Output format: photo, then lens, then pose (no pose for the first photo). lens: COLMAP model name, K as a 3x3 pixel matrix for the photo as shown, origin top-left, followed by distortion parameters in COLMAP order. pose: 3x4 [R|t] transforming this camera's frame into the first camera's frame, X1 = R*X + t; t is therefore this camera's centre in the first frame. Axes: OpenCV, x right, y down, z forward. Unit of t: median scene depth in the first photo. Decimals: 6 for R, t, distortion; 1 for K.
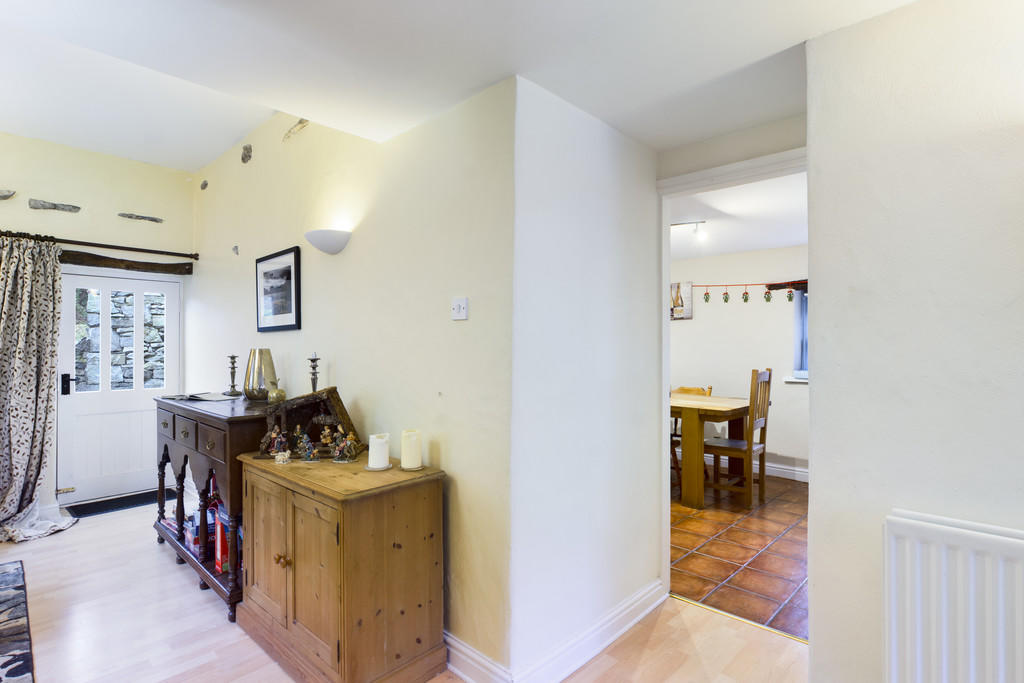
lens RADIAL K [[511.2, 0, 507.1], [0, 511.2, 340.5], [0, 0, 1]] dist [-0.002010, -0.000302]
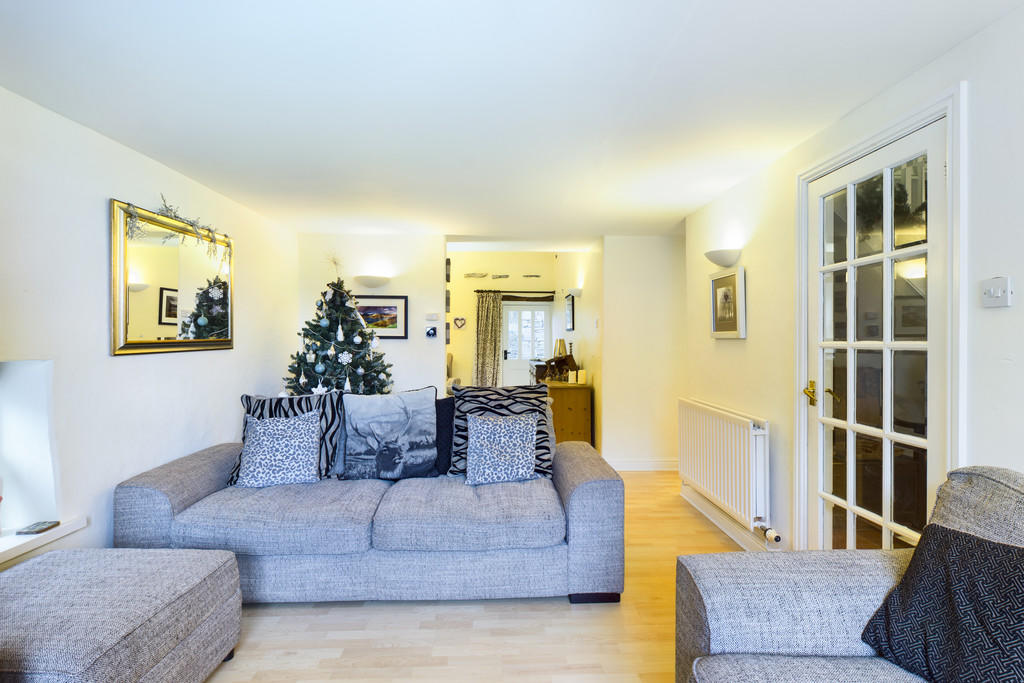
lens RADIAL K [[511.2, 0, 512.1], [0, 511.2, 337.7], [0, 0, 1]] dist [-0.002010, -0.000302]
pose [[0.719881, 0.004255, -0.694084, 1.266119], [0.001358, 0.999971, 0.007539, -0.009003], [0.694096, -0.006370, 0.719854, -1.048750]]
